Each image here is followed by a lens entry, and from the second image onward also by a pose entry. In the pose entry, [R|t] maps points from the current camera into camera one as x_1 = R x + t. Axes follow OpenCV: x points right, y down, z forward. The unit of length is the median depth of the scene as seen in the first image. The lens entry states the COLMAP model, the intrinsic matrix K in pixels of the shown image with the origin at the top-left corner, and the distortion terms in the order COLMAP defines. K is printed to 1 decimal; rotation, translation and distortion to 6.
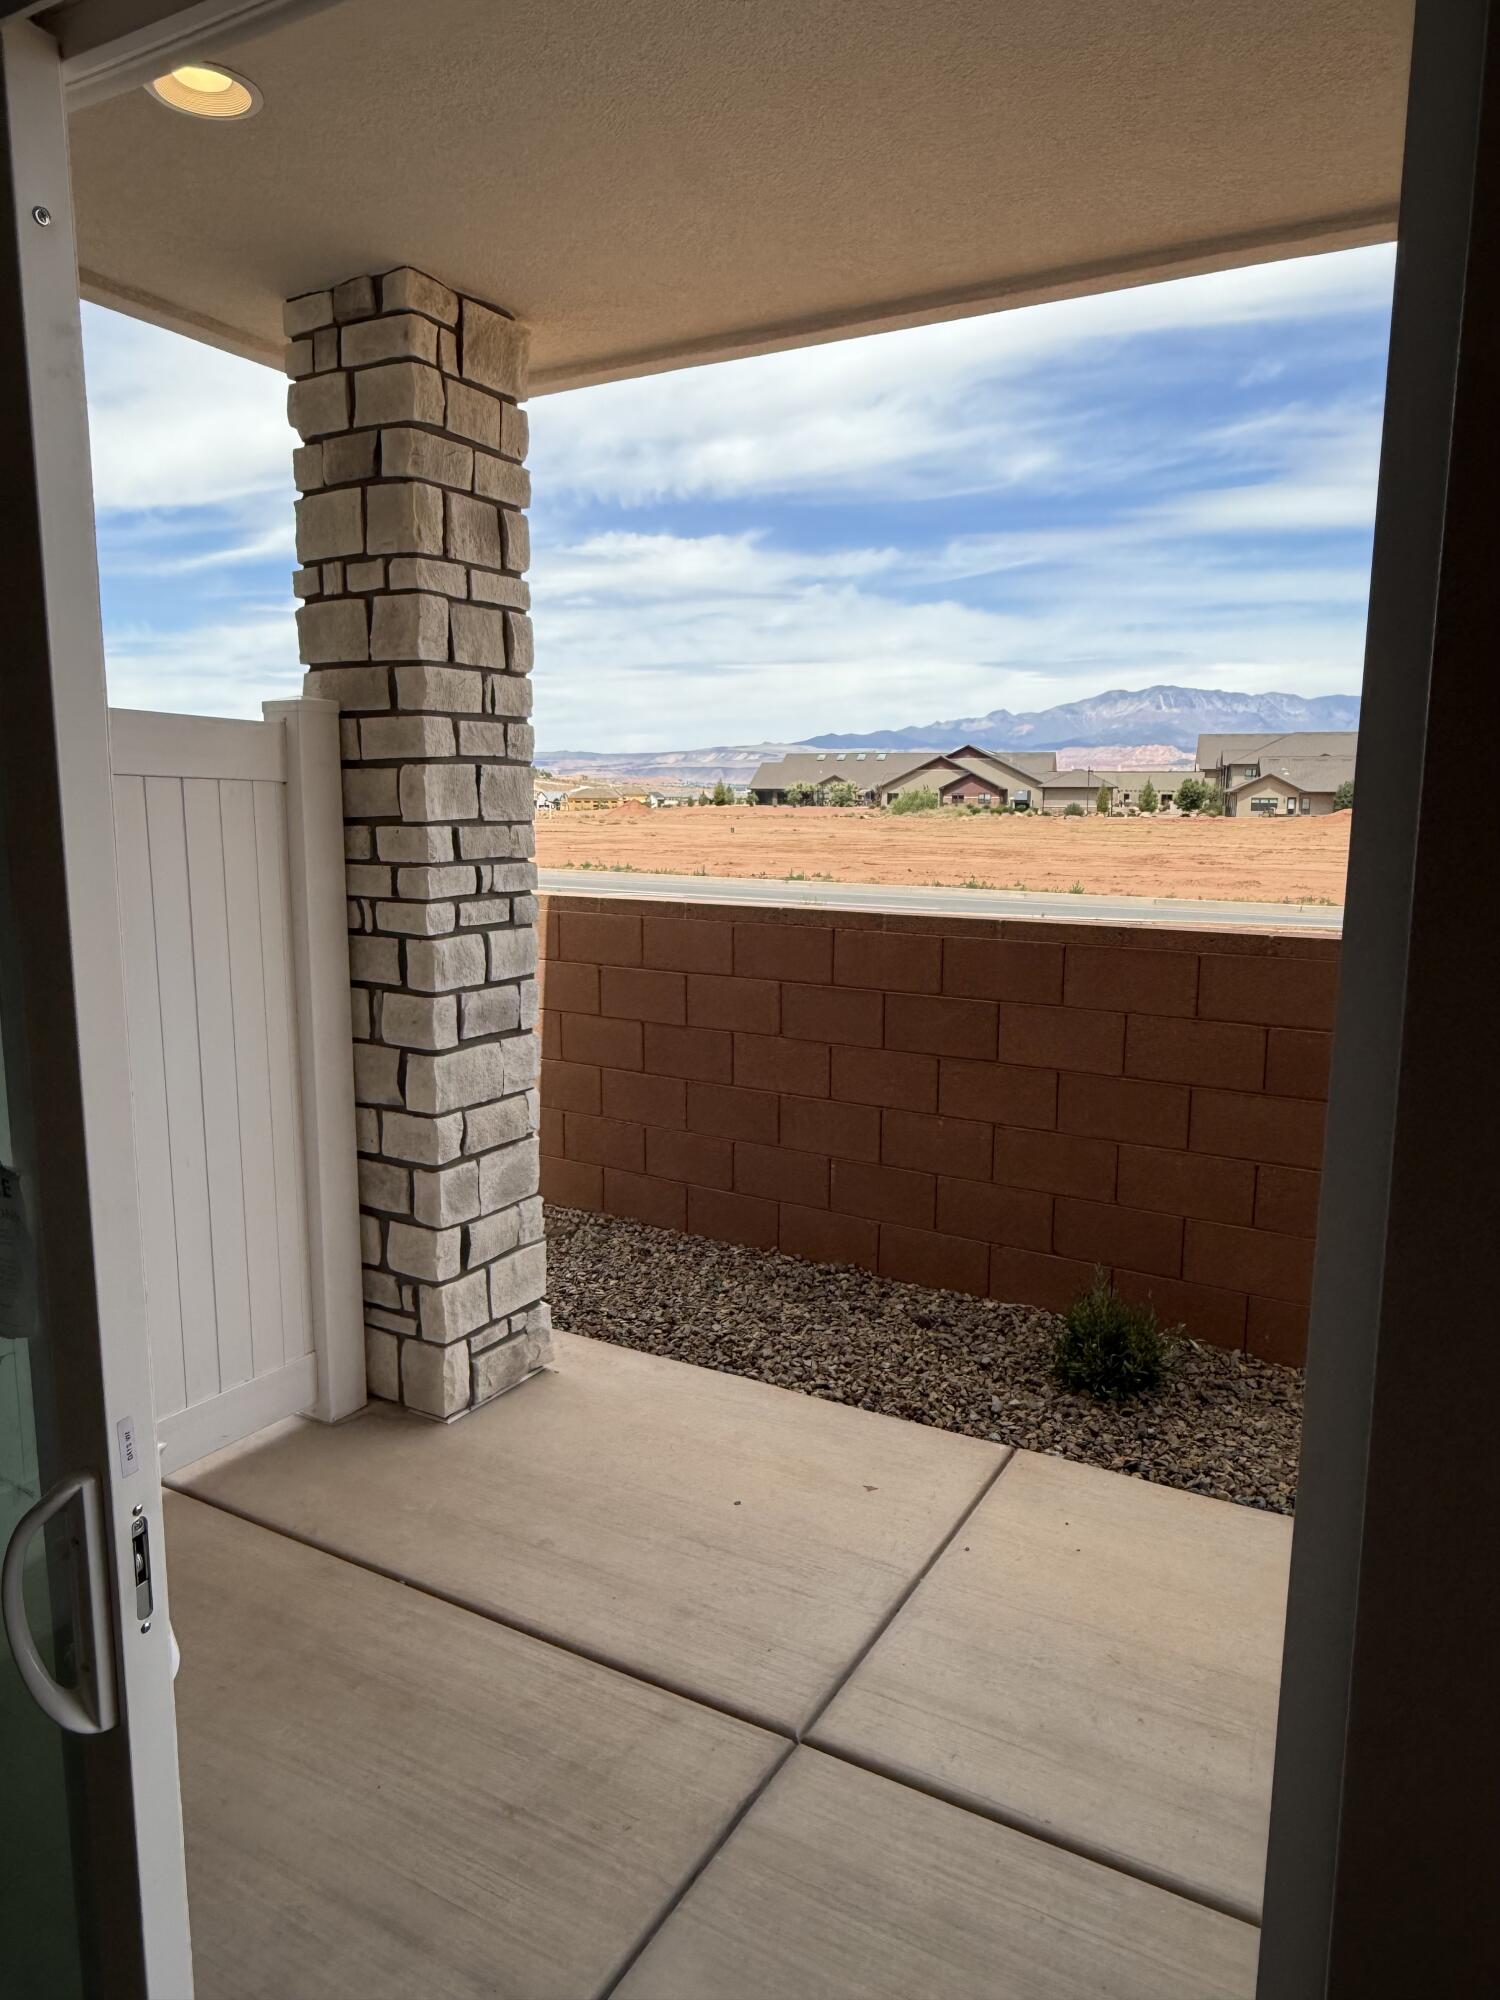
lens RADIAL K [[1301.9, 0, 750.0], [0, 1301.9, 1000.0], [0, 0, 1]] dist [-0.003418, -0.000441]
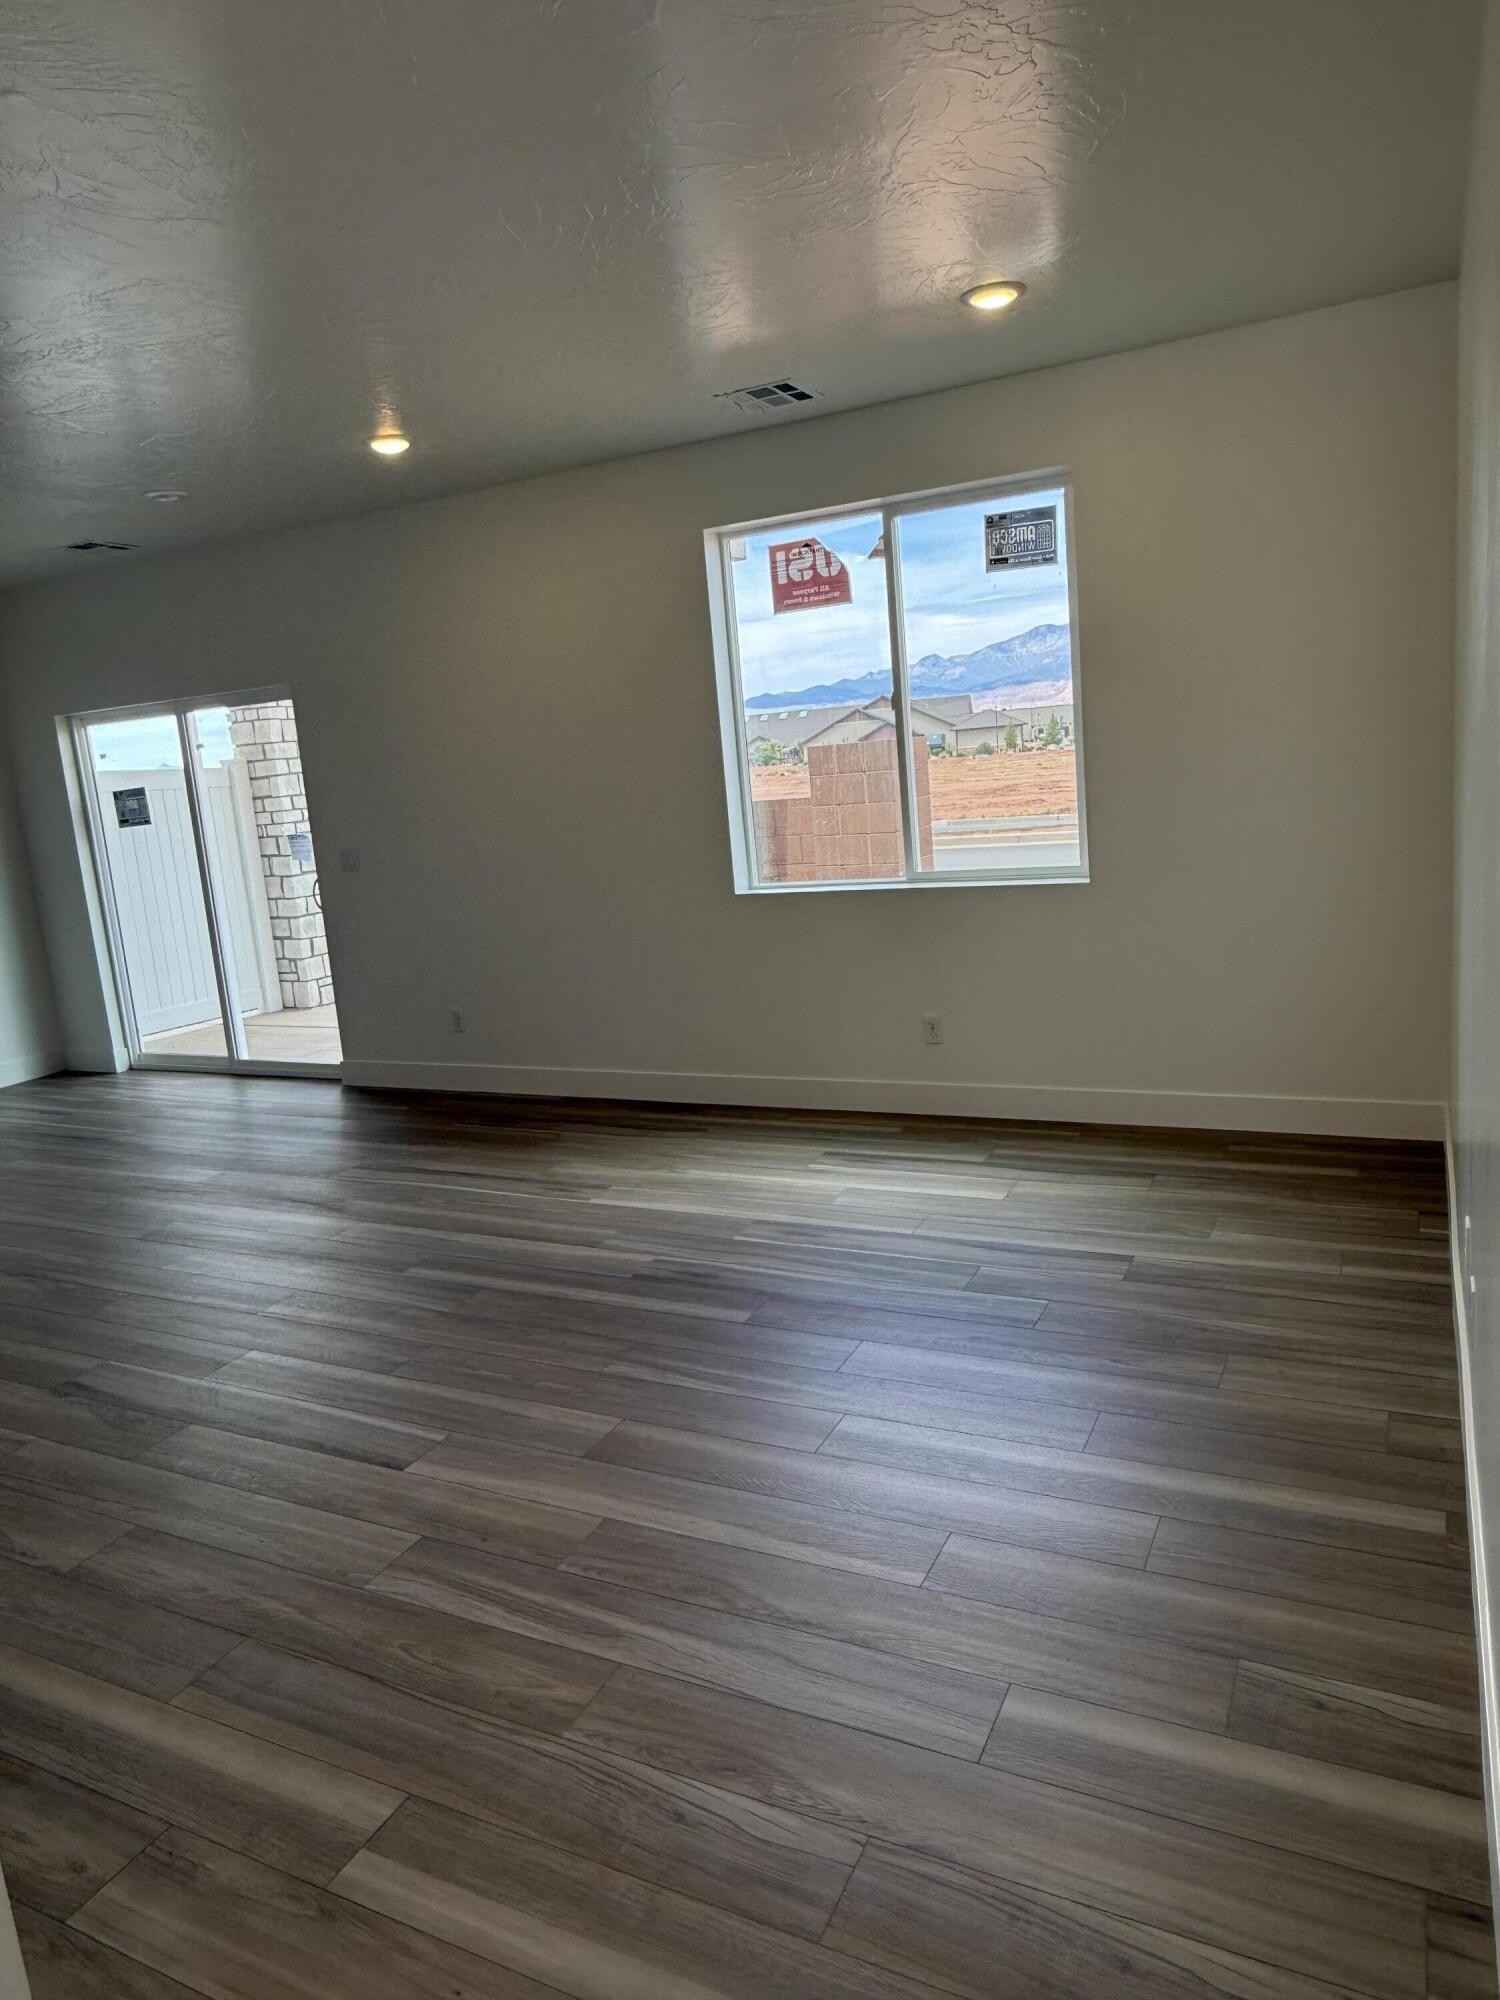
lens RADIAL K [[1301.9, 0, 750.0], [0, 1301.9, 1000.0], [0, 0, 1]] dist [-0.003418, -0.000441]
pose [[0.995209, -0.094222, 0.026112, 0.638243], [0.093488, 0.995226, 0.028018, 0.314089], [-0.028627, -0.025442, 0.999266, -1.837627]]
